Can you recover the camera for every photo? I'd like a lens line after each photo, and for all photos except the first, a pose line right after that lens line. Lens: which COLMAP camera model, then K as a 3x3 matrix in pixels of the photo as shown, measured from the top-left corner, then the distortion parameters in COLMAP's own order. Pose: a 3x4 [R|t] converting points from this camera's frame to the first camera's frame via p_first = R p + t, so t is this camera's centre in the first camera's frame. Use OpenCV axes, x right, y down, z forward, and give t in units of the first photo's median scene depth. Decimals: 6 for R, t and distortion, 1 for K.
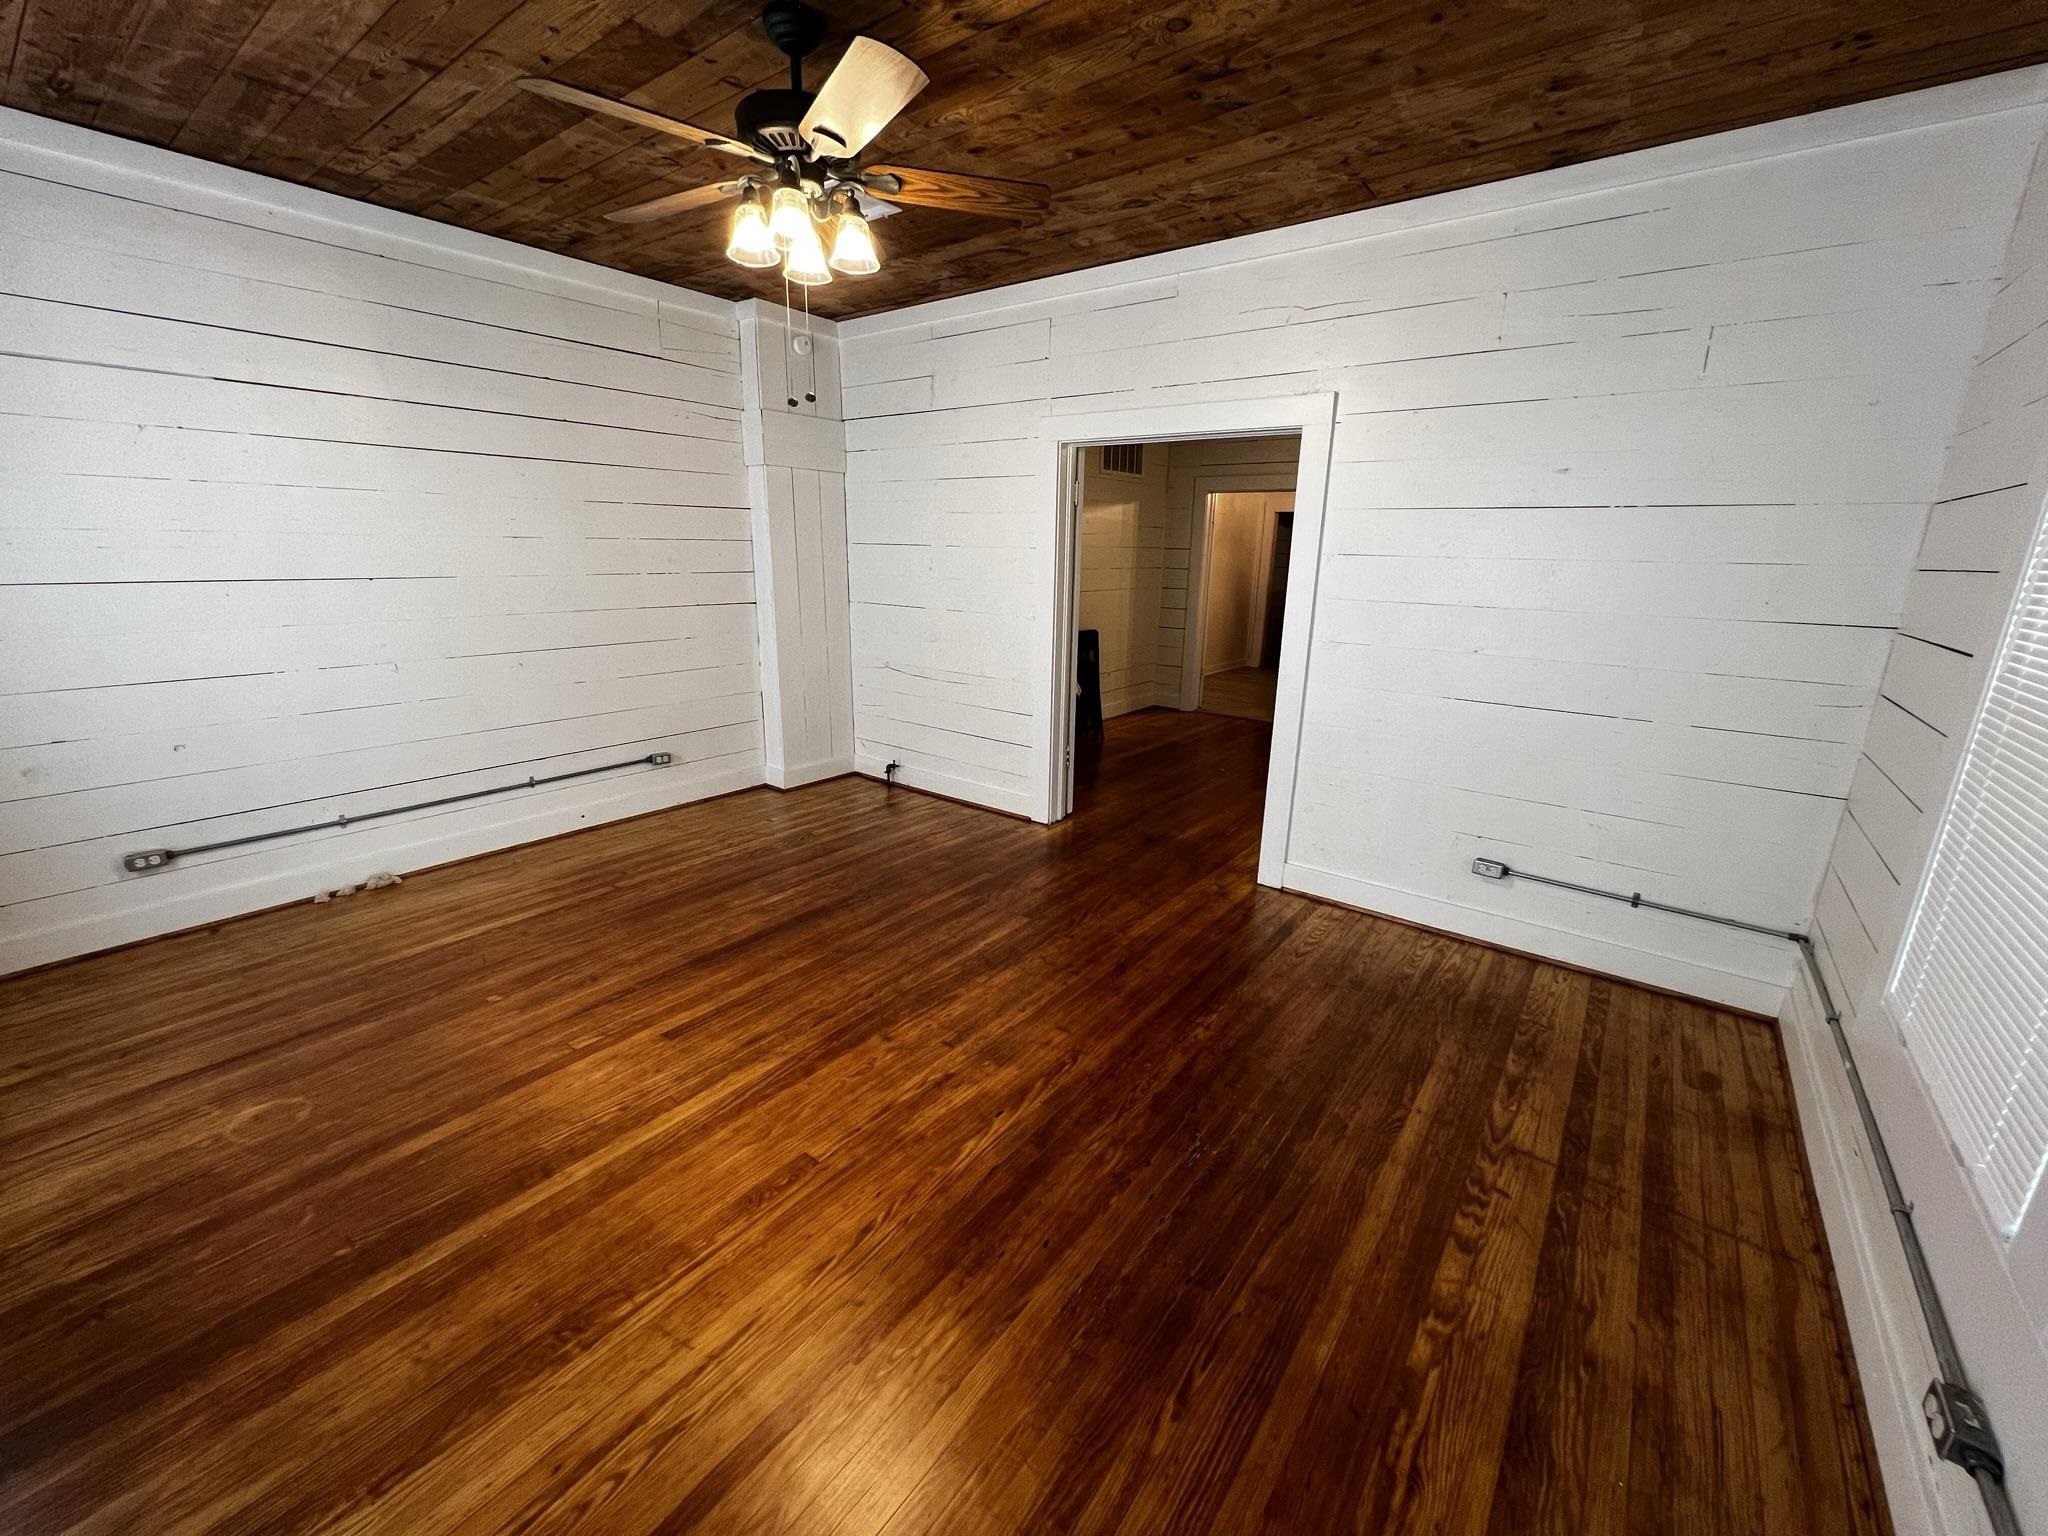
lens RADIAL K [[822.3, 0, 1024.0], [0, 822.3, 768.0], [0, 0, 1]] dist [0.014288, -0.000237]
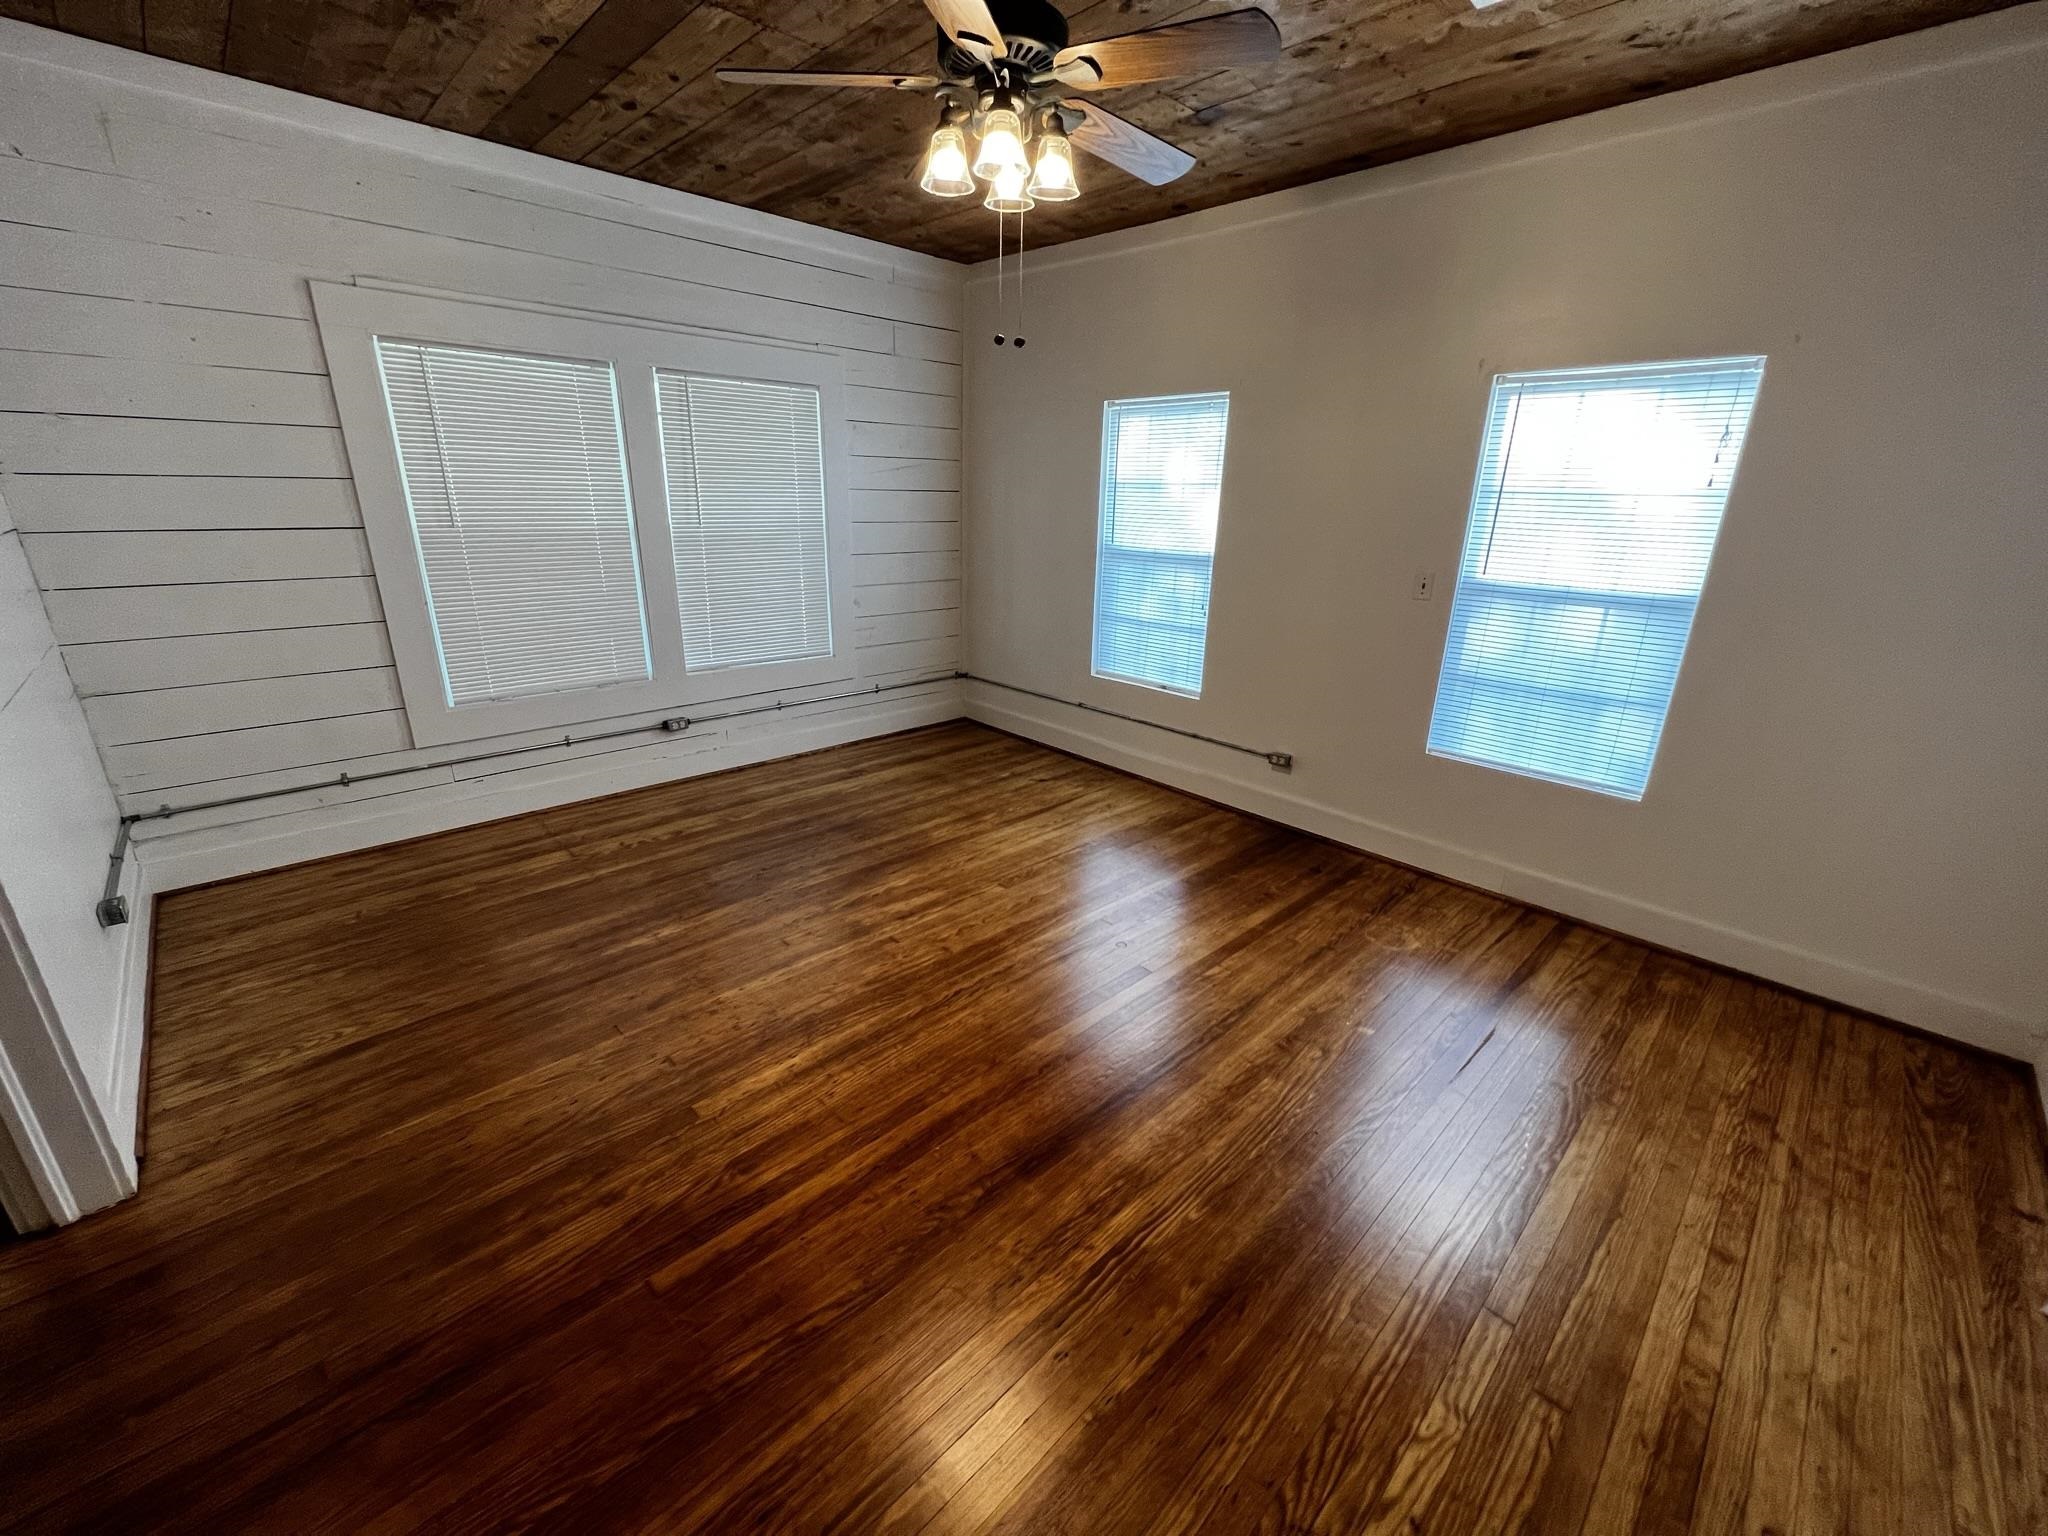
lens RADIAL K [[822.3, 0, 1024.0], [0, 822.3, 768.0], [0, 0, 1]] dist [0.014288, -0.000237]
pose [[-0.988301, -0.086449, 0.125652, -0.439669], [-0.000706, 0.826433, 0.563035, -0.560991], [-0.152517, 0.556359, -0.816825, 1.983205]]
